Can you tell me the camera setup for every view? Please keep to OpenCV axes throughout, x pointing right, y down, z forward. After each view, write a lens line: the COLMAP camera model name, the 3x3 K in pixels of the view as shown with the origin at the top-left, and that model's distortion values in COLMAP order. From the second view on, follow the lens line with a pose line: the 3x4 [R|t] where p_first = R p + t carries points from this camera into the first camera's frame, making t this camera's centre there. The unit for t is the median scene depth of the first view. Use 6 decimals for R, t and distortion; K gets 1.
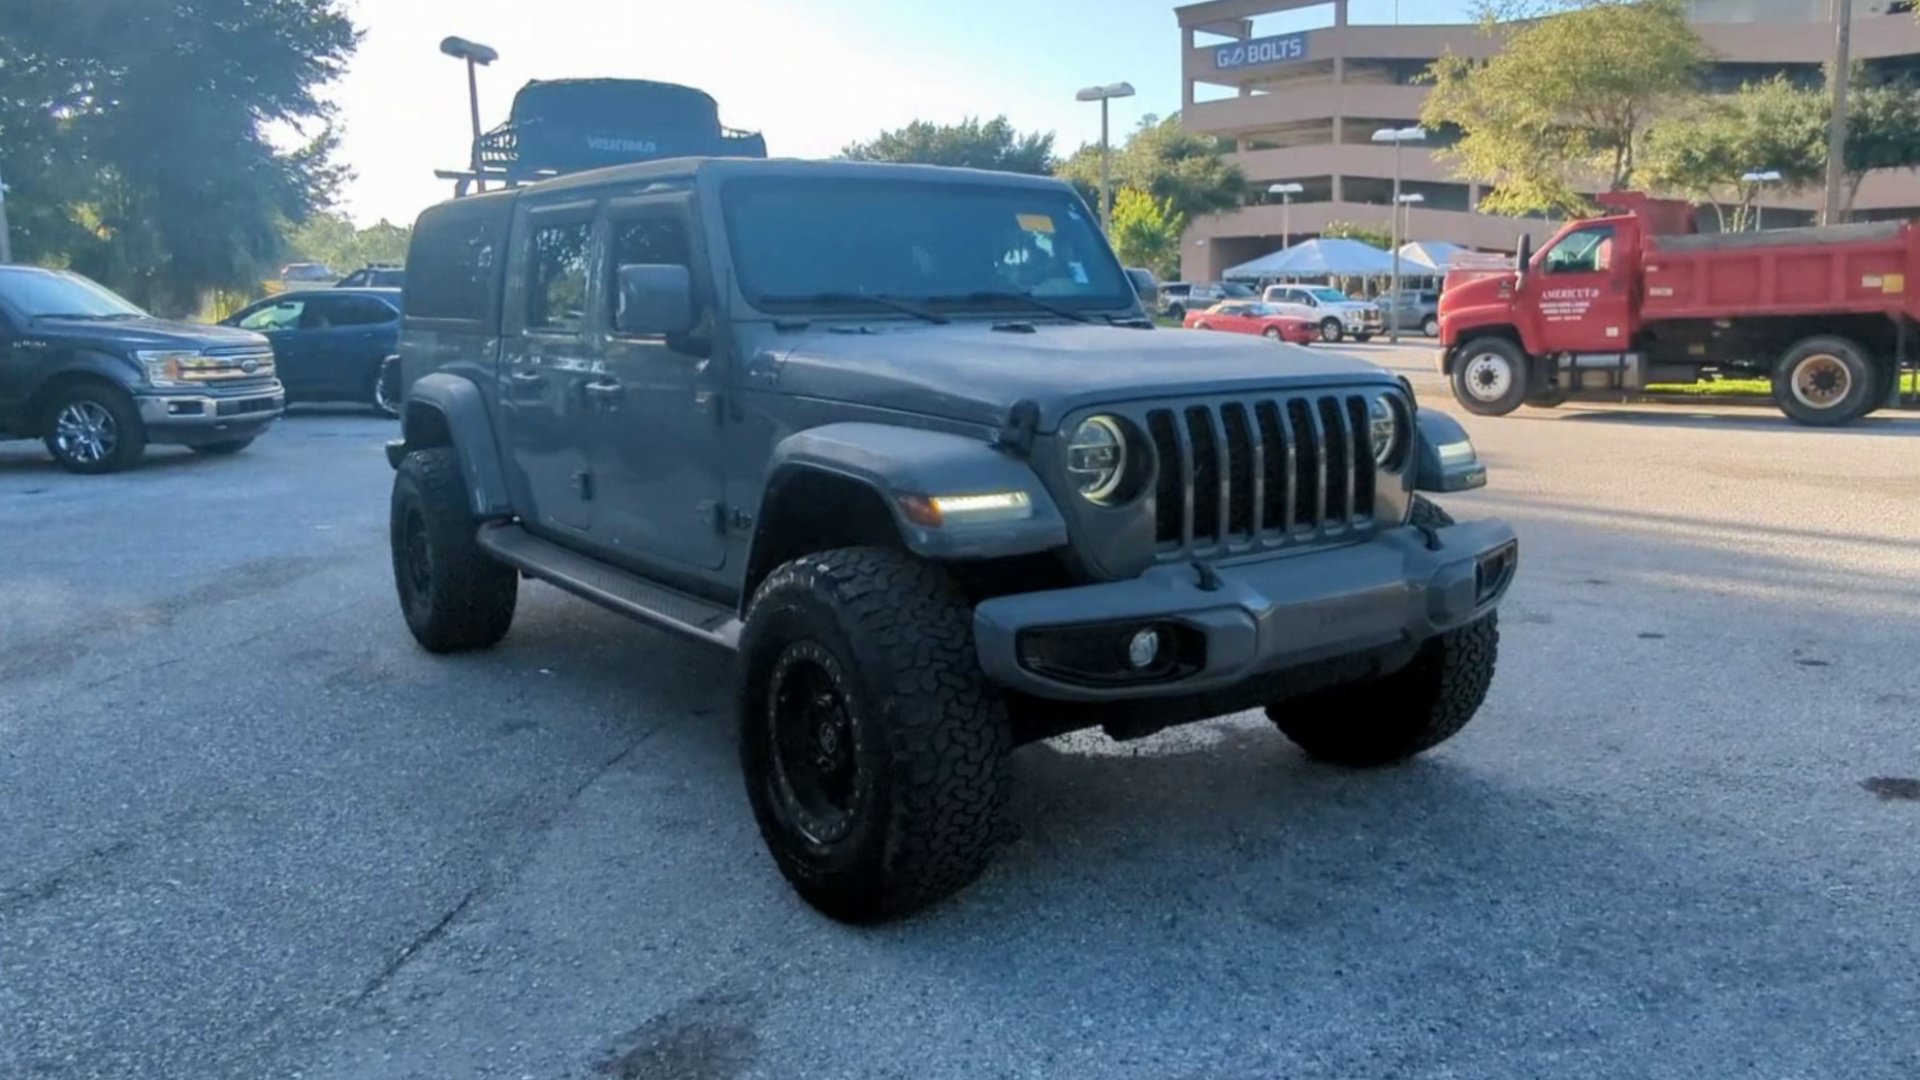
lens RADIAL K [[1438.7, 0, 1075.2], [0, 1438.7, 519.0], [0, 0, 1]] dist [0.000335, -0.003672]
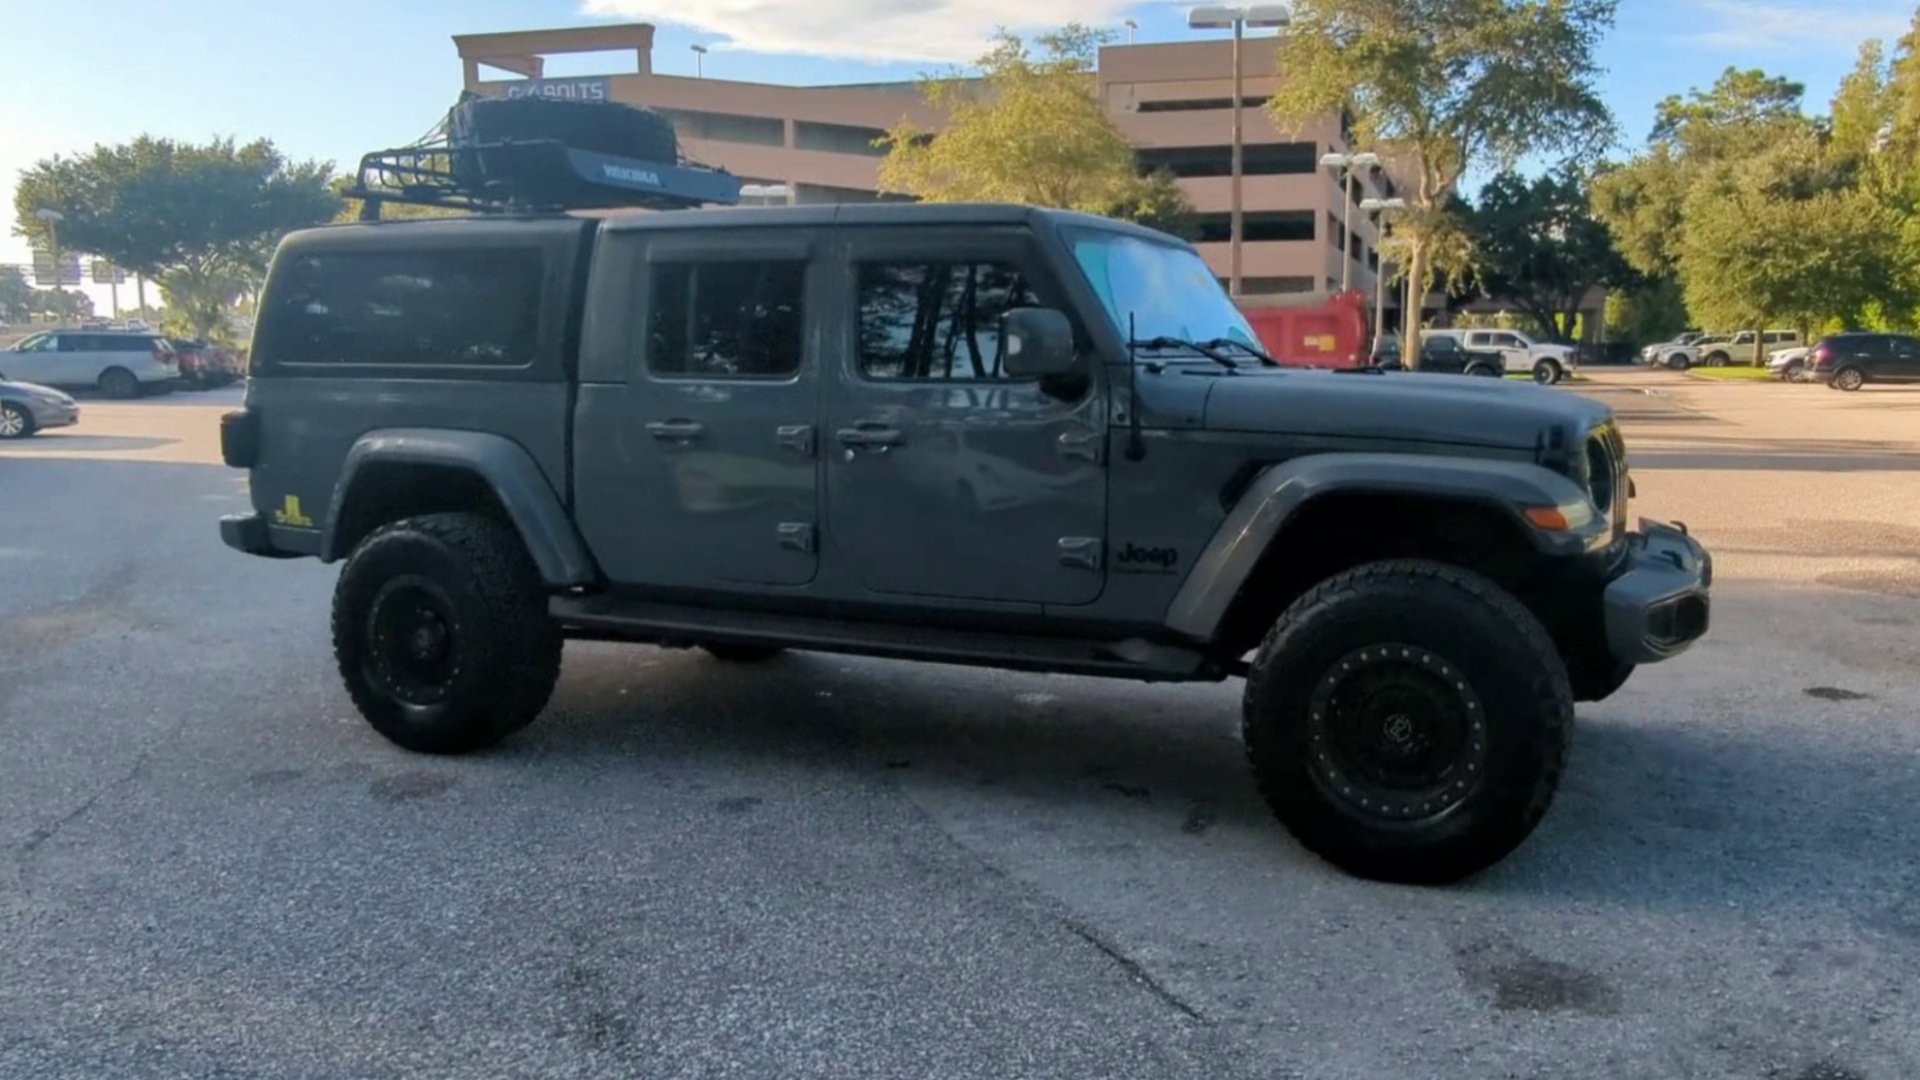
lens RADIAL K [[1450.2, 0, 1101.9], [0, 1450.2, 535.8], [0, 0, 1]] dist [0.004537, -0.004787]
pose [[0.874529, -0.053566, 0.482007, -0.178873], [0.066774, 0.997715, -0.010275, -0.000484], [-0.480355, 0.041172, 0.876107, 0.019502]]
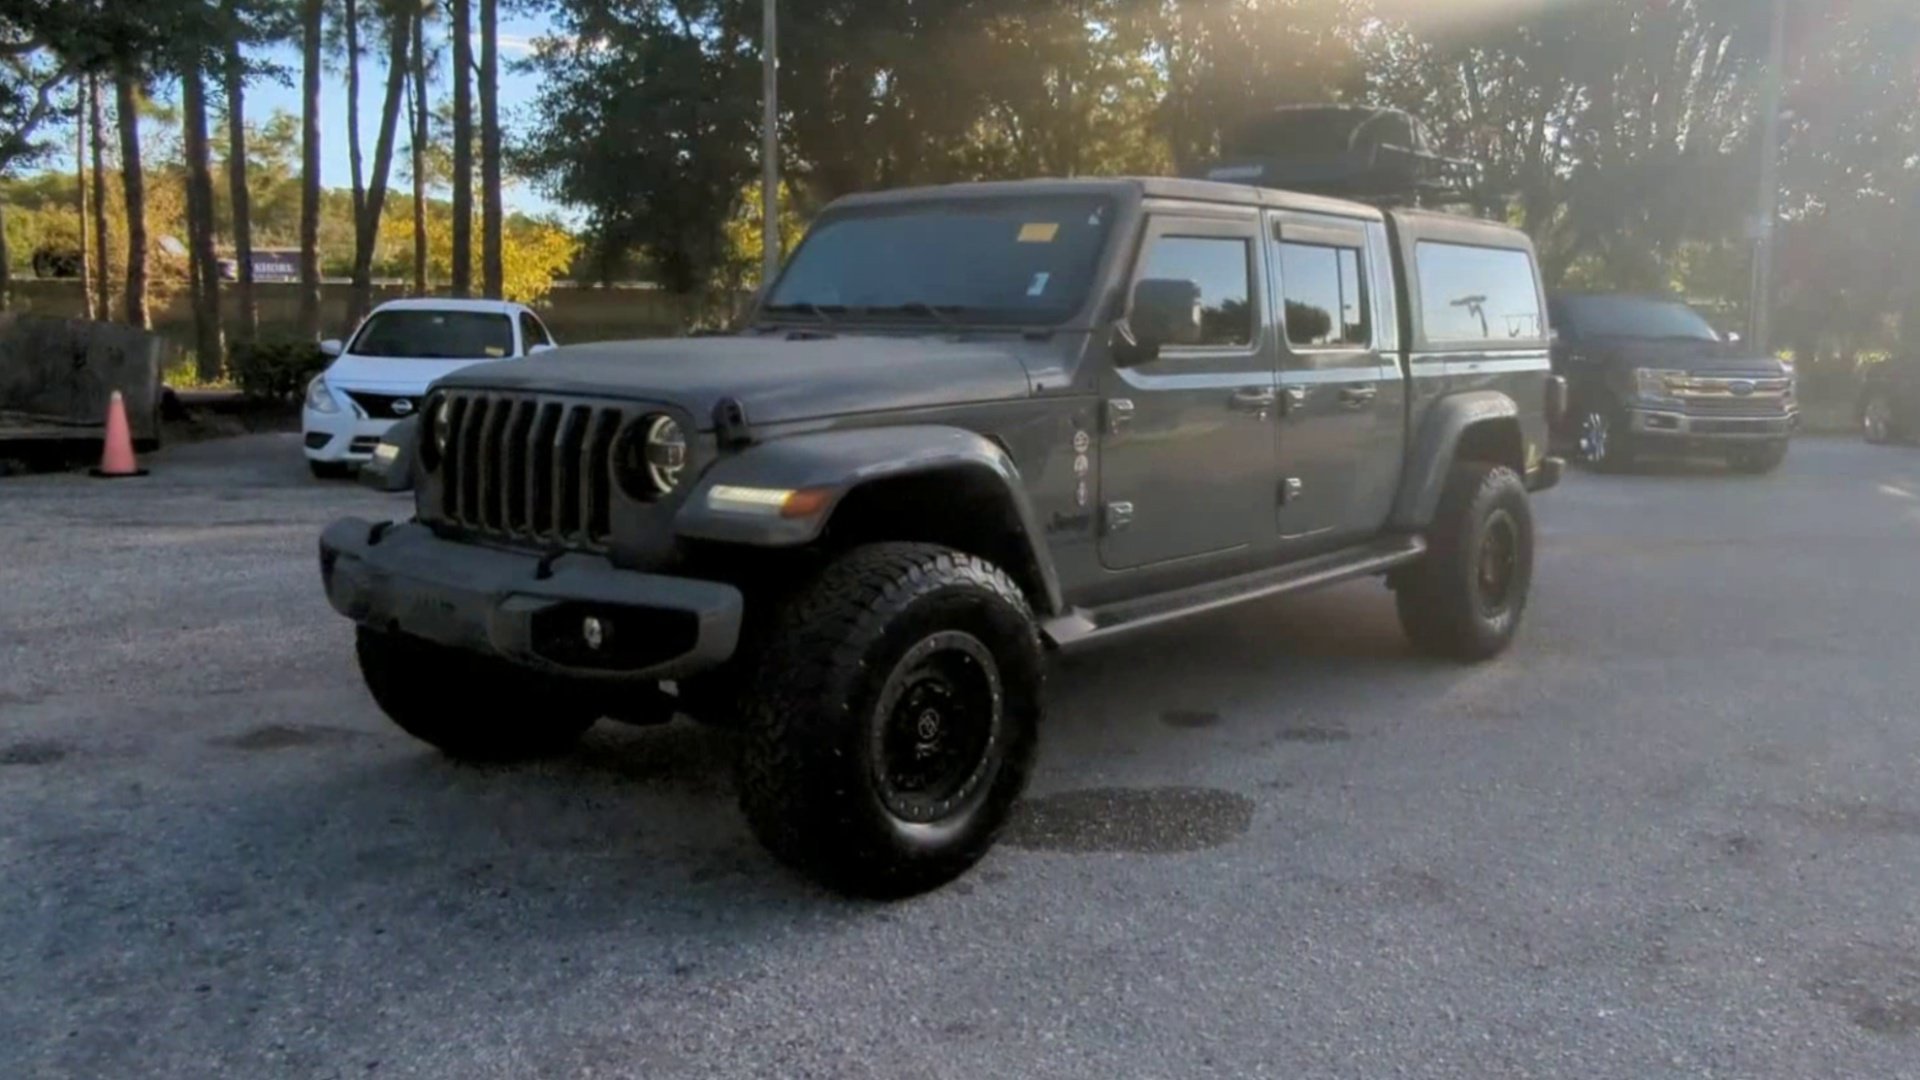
lens RADIAL K [[1465.1, 0, 1103.6], [0, 1465.1, 532.5], [0, 0, 1]] dist [0.006469, -0.011292]
pose [[0.251388, 0.147262, -0.956618, 0.256049], [-0.162524, 0.980747, 0.108267, -0.034862], [0.954144, 0.128256, 0.270481, 0.227432]]
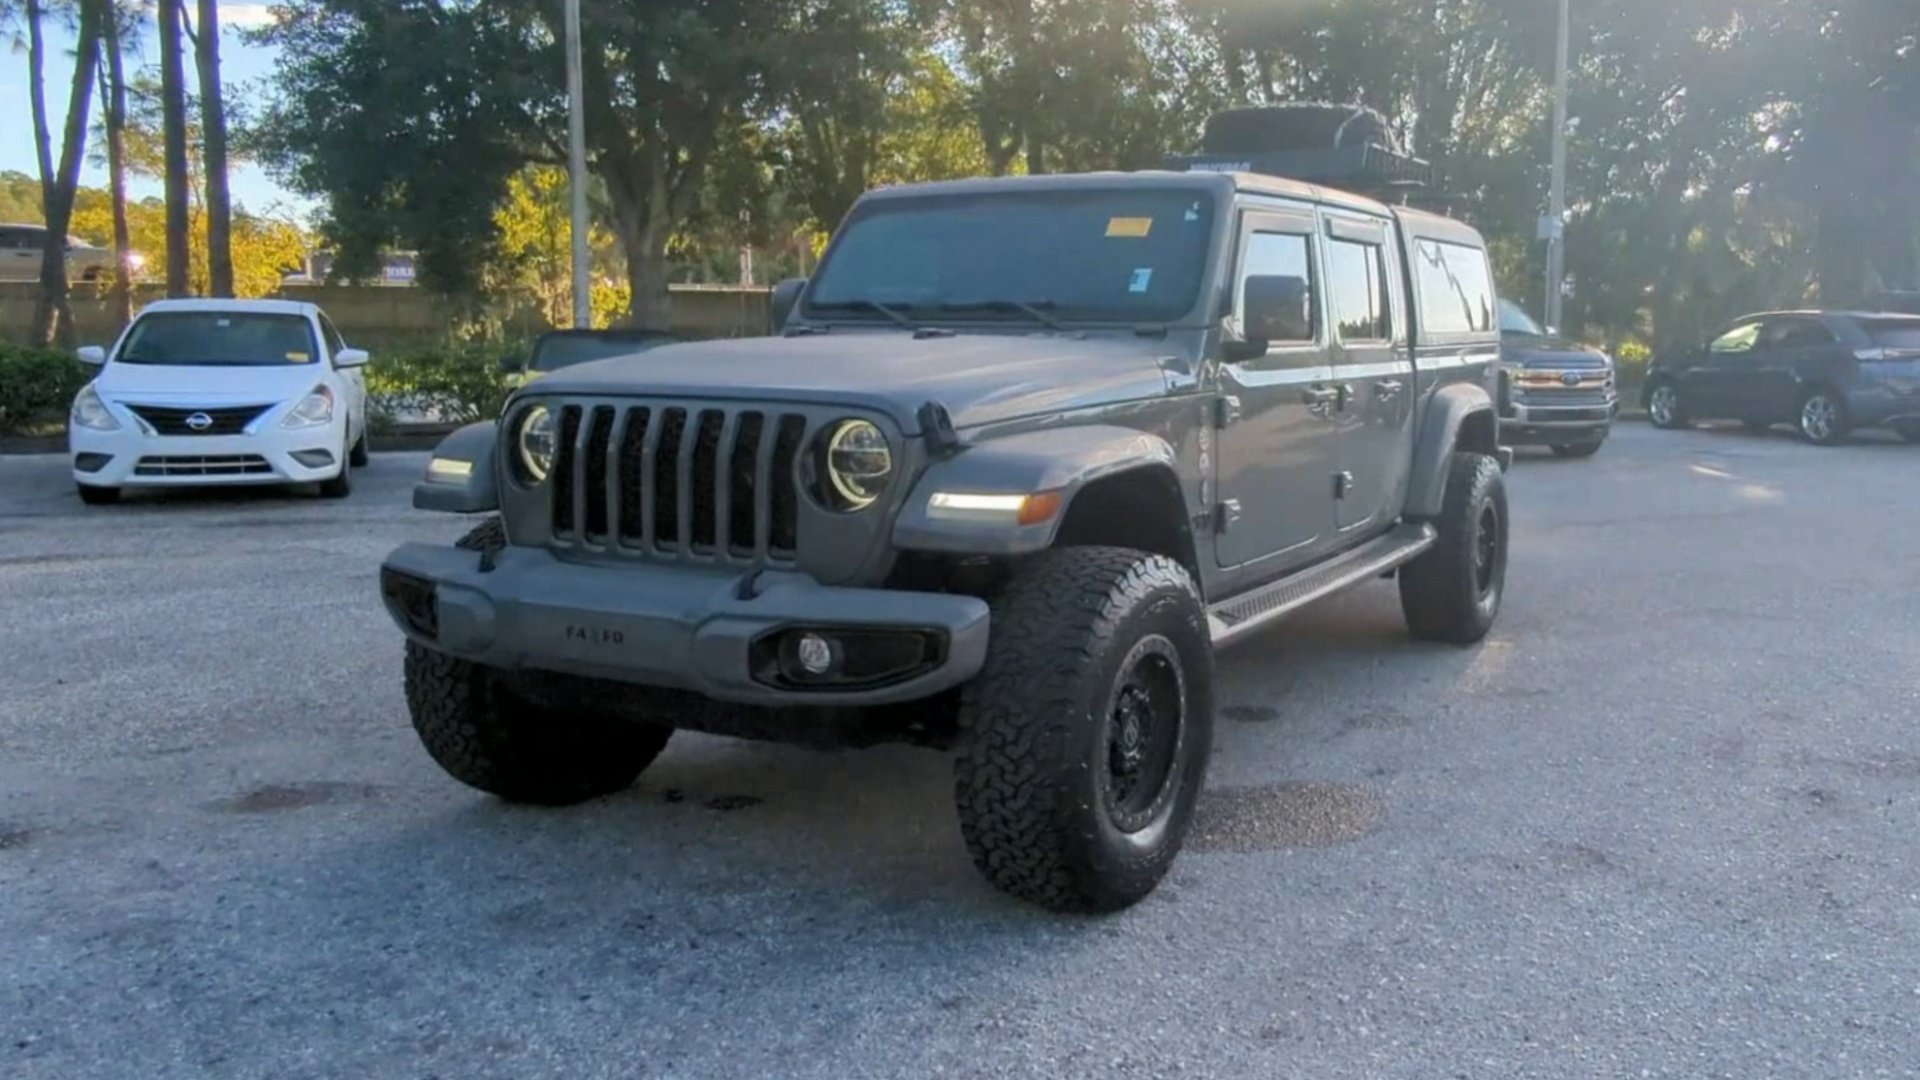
lens RADIAL K [[1476.2, 0, 1173.7], [0, 1476.2, 545.8], [0, 0, 1]] dist [0.004119, -0.004321]
pose [[0.447849, 0.142634, -0.882659, 0.234228], [-0.145986, 0.985611, 0.085199, -0.025216], [0.882111, 0.090700, 0.462228, 0.171689]]
